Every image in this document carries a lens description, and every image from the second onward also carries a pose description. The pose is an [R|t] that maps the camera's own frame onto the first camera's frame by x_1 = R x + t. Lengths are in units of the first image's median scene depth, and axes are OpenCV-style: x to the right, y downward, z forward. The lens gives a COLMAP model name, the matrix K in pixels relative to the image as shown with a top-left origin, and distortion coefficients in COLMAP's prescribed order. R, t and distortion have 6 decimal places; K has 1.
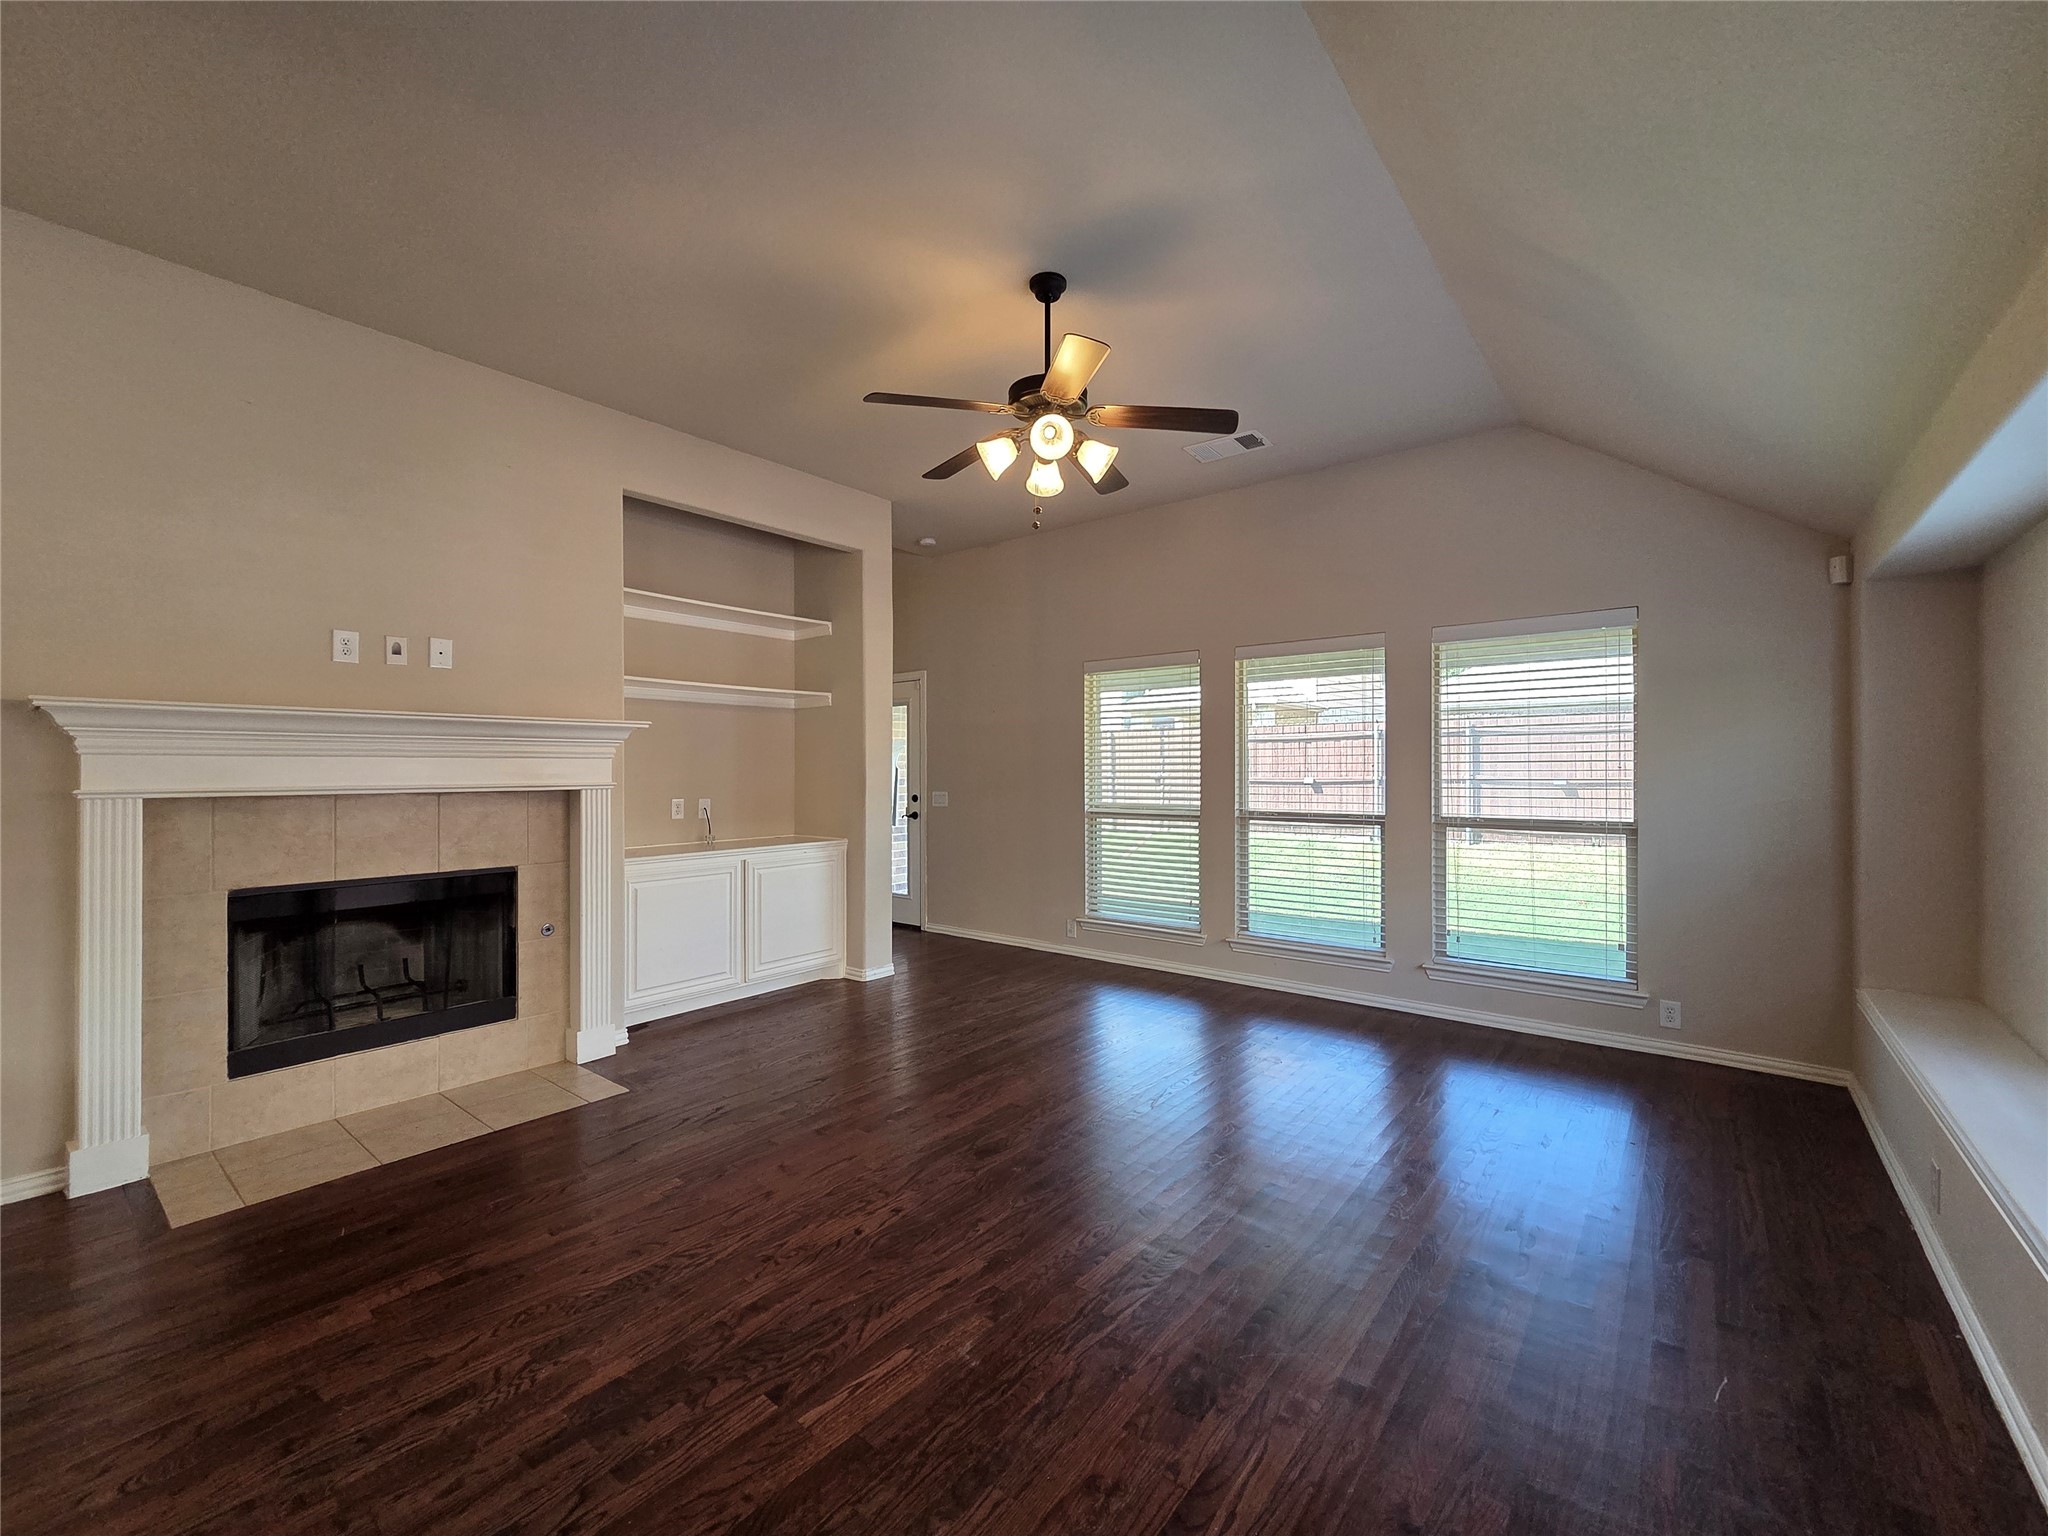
lens RADIAL K [[834.6, 0, 1024.1], [0, 834.6, 765.4], [0, 0, 1]] dist [-0.000889, 0.000253]
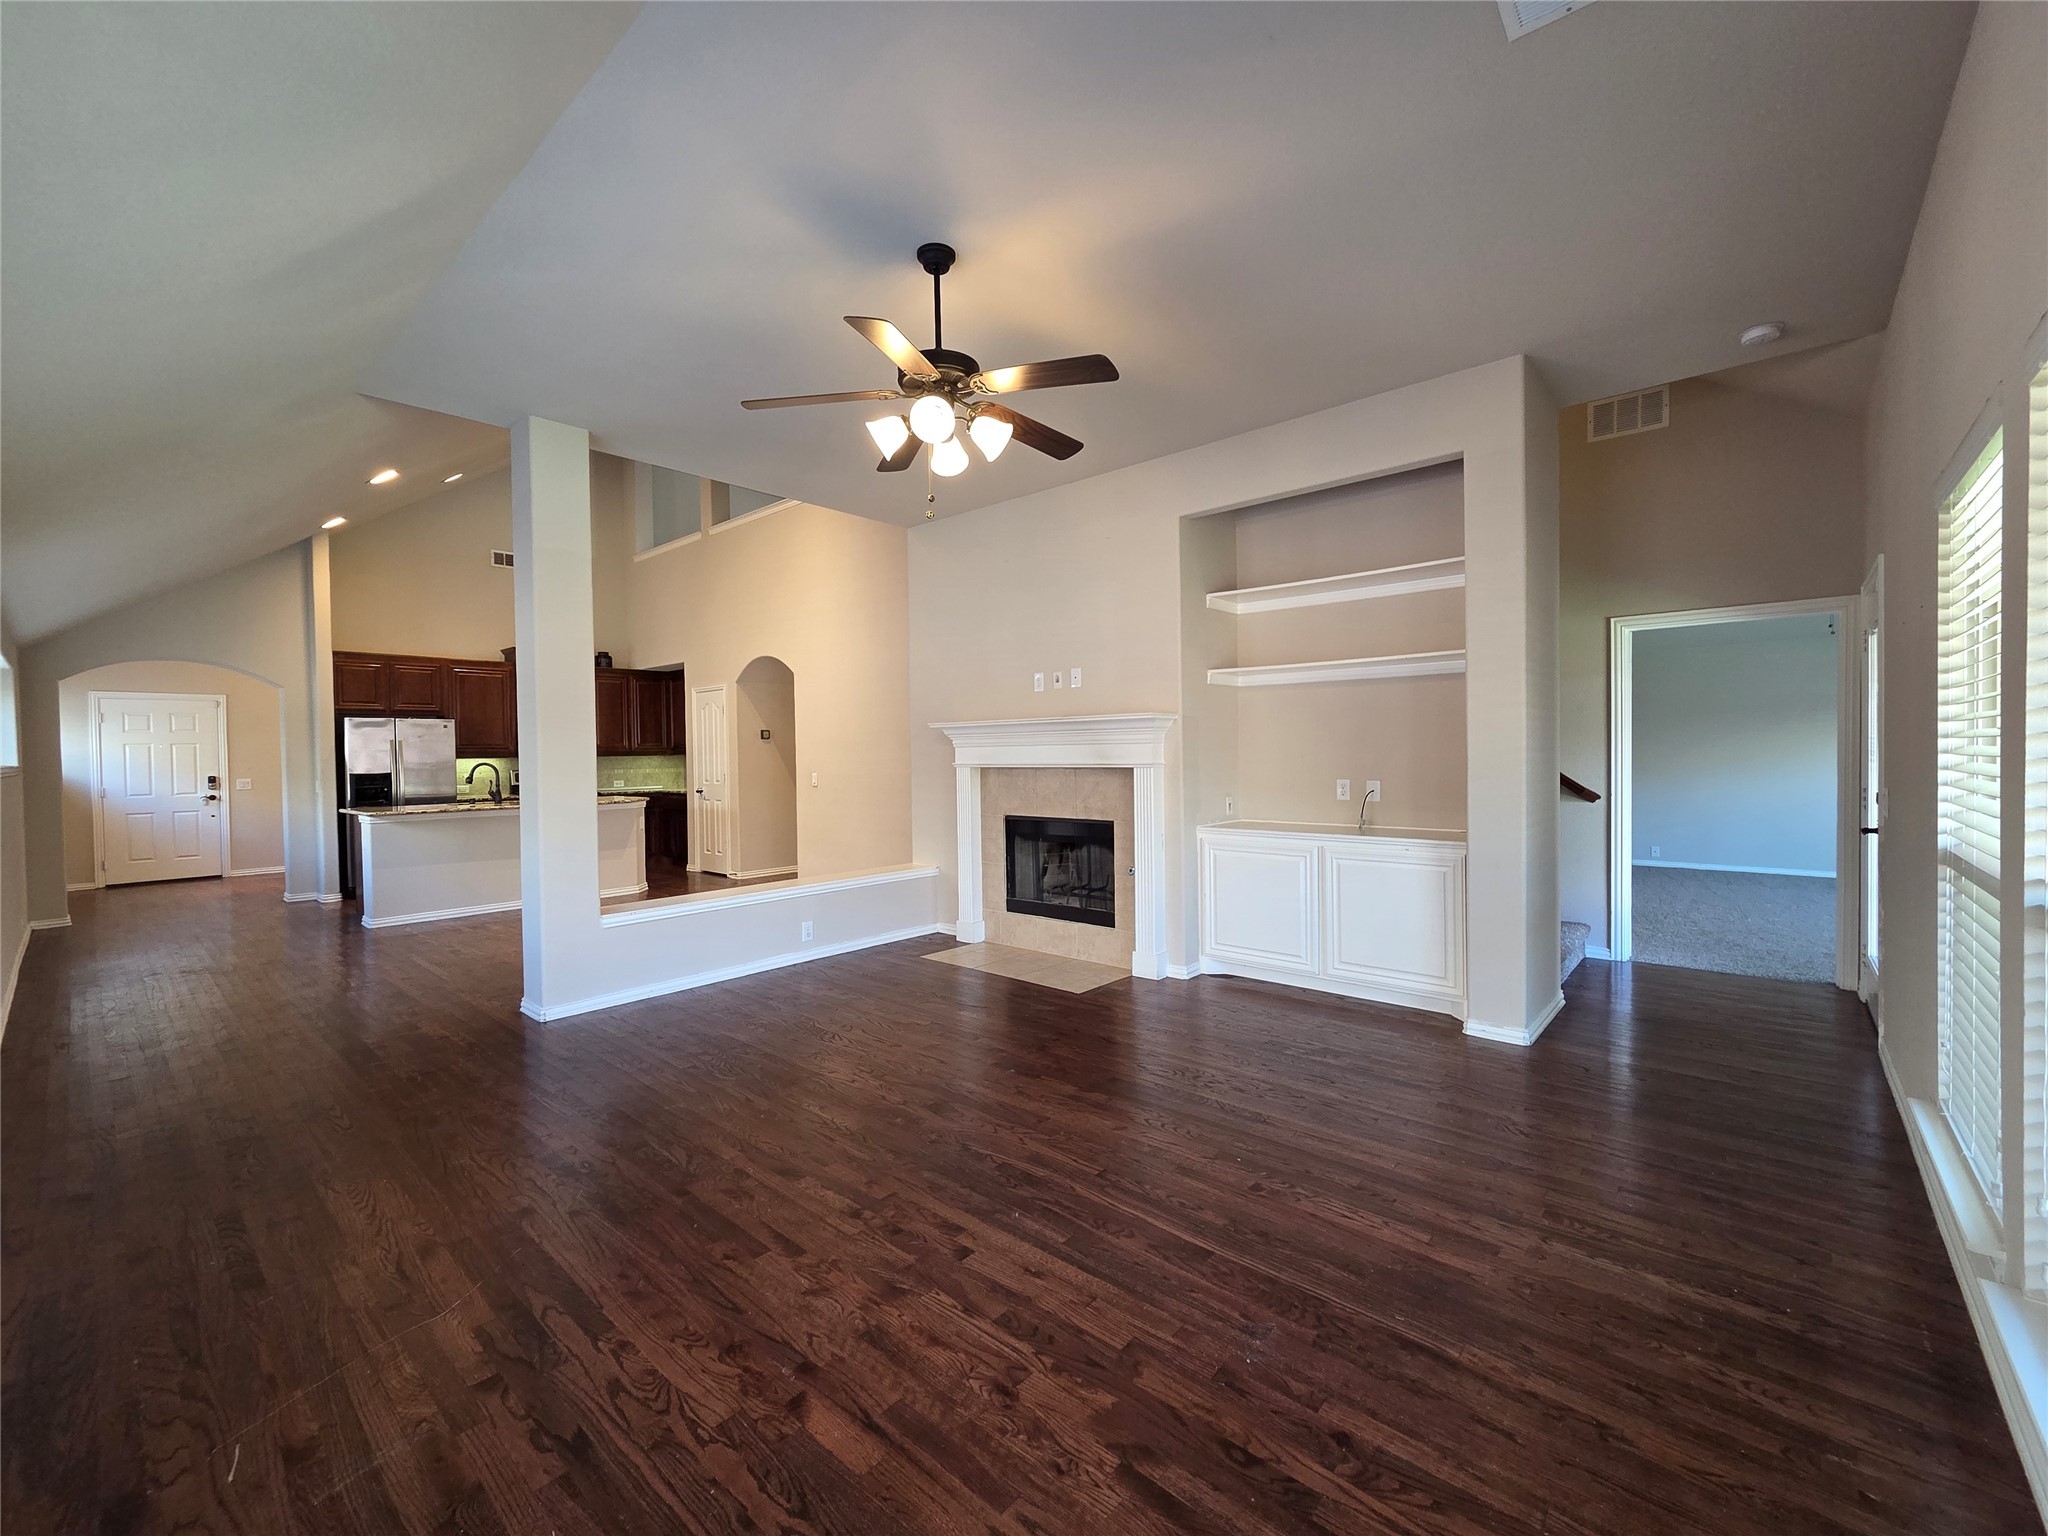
lens RADIAL K [[834.6, 0, 1027.8], [0, 834.6, 763.9], [0, 0, 1]] dist [-0.000889, 0.000253]
pose [[-0.048267, 0.014813, -0.998725, 0.803225], [0.016245, 0.999769, 0.014044, 0.002898], [0.998702, -0.015546, -0.048497, 0.922258]]
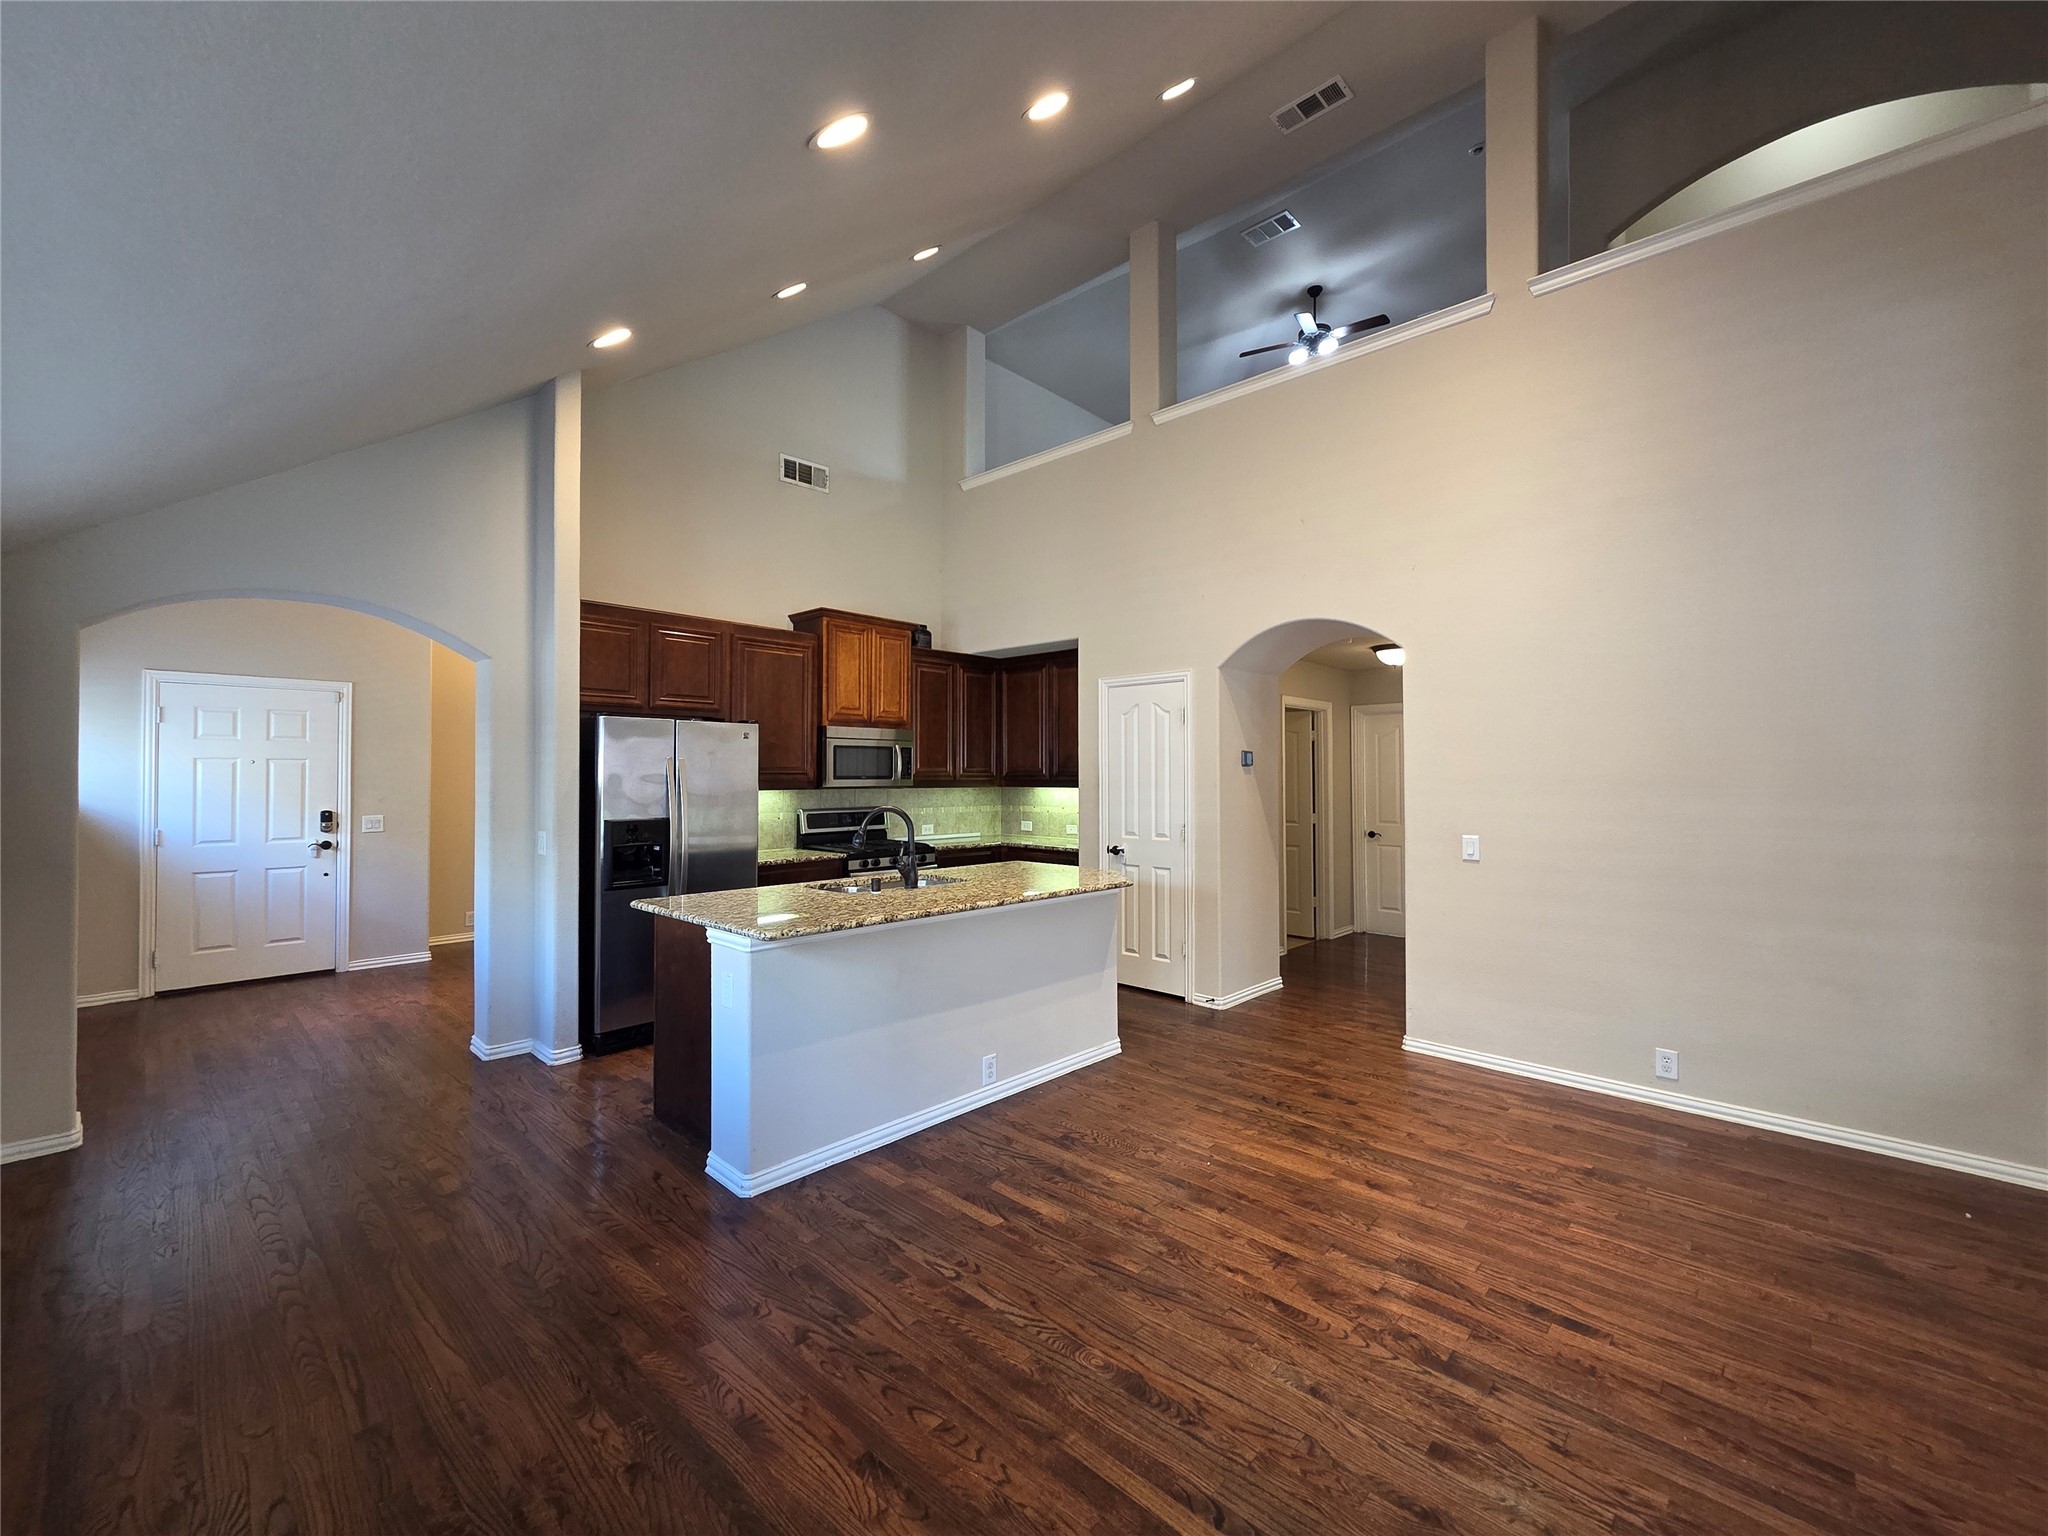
lens RADIAL K [[834.6, 0, 1025.3], [0, 834.6, 762.6], [0, 0, 1]] dist [-0.000889, 0.000253]
pose [[-0.079808, -0.013532, -0.996718, 0.466654], [0.000394, 0.999907, -0.013607, -0.010535], [0.996810, -0.001479, -0.079796, 0.508430]]
